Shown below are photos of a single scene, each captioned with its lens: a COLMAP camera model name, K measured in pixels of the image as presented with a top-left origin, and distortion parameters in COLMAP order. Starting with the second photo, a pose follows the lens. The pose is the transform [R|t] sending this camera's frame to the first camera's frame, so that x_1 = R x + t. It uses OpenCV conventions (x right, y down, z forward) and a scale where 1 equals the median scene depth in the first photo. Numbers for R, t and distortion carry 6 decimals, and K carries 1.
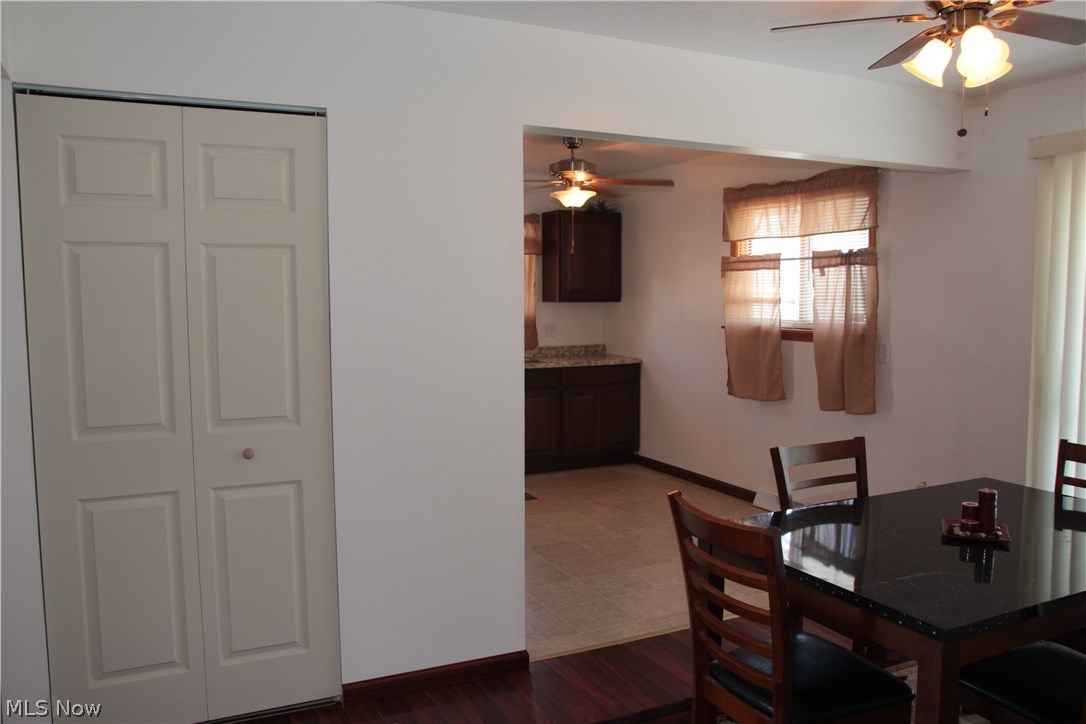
lens RADIAL K [[850.5, 0, 547.8], [0, 850.5, 372.0], [0, 0, 1]] dist [-0.115514, 0.117842]
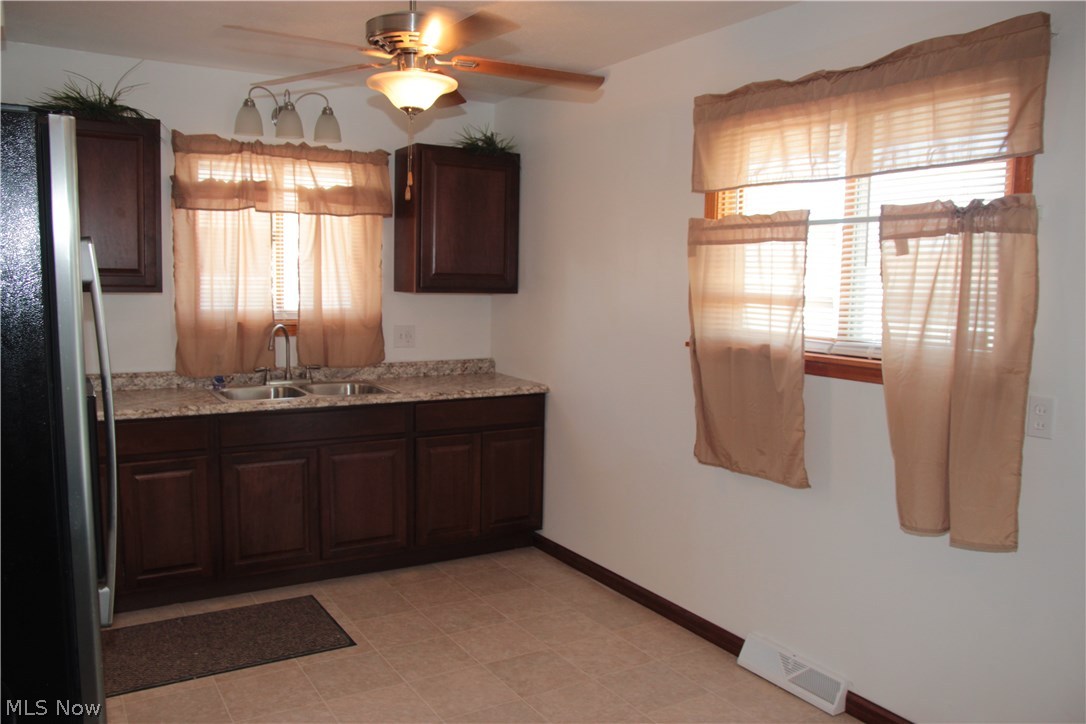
lens RADIAL K [[850.5, 0, 547.8], [0, 850.5, 372.0], [0, 0, 1]] dist [-0.115514, 0.117842]
pose [[0.995271, 0.012917, 0.096272, 0.064525], [-0.014439, 0.999781, 0.015120, -0.045417], [-0.096056, -0.016439, 0.995240, 0.487485]]
